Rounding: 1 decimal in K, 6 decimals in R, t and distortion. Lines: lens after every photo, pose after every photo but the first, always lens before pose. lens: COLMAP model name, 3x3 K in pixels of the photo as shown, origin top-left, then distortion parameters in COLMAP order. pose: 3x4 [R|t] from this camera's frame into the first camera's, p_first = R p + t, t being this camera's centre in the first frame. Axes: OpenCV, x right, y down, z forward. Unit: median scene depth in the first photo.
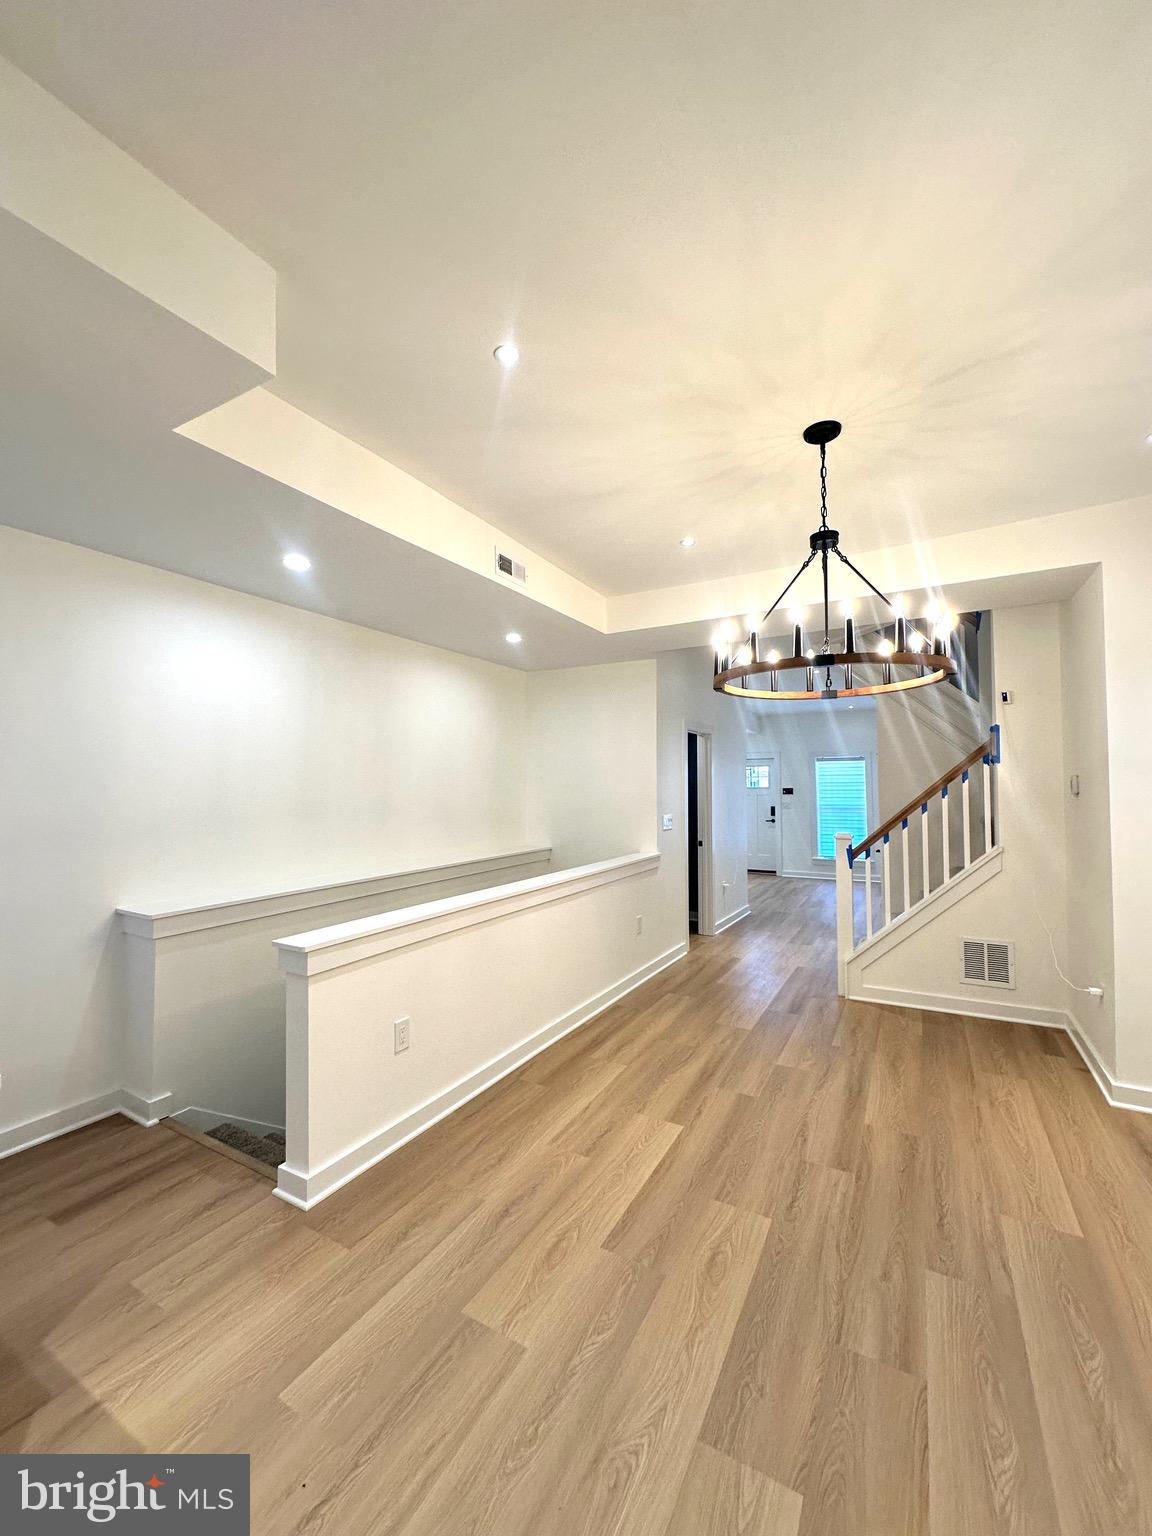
lens RADIAL K [[615.7, 0, 578.5], [0, 615.7, 765.7], [0, 0, 1]] dist [0.000691, -0.000266]
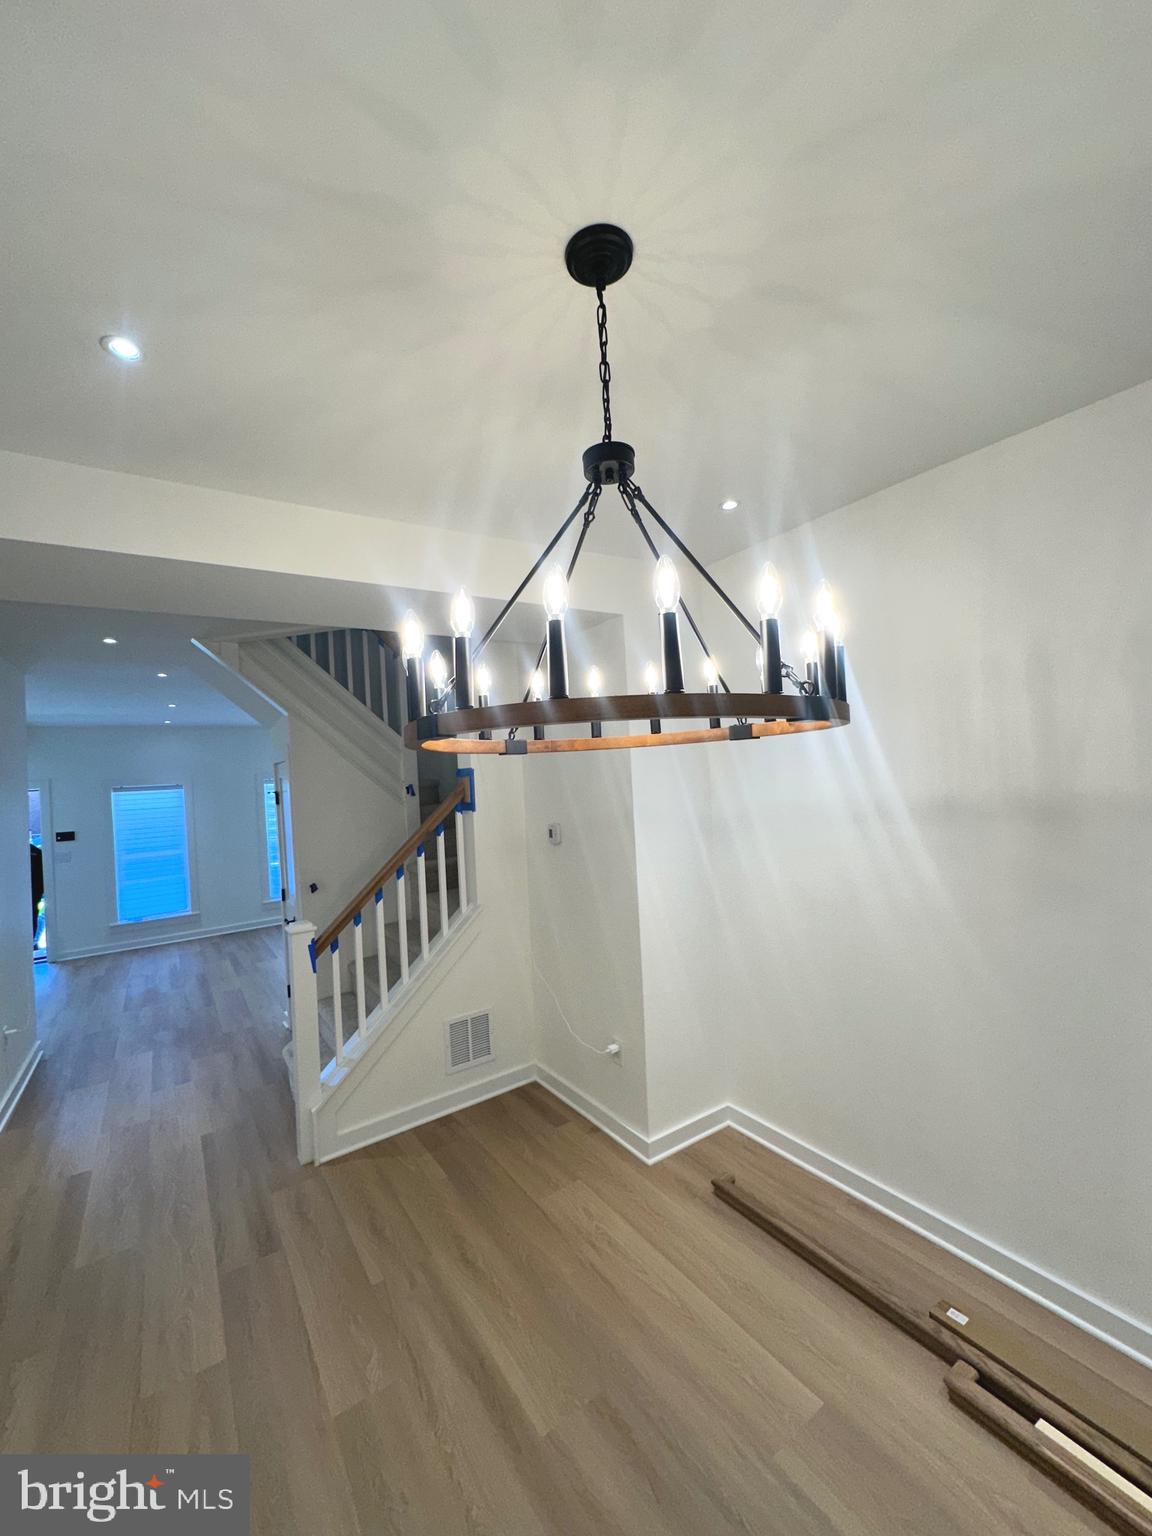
lens RADIAL K [[615.7, 0, 578.5], [0, 615.7, 765.7], [0, 0, 1]] dist [0.000691, -0.000266]
pose [[0.450008, -0.005385, 0.893008, -0.049579], [0.020083, 0.999790, -0.004091, -0.065498], [-0.892799, 0.019775, 0.450022, 0.478487]]
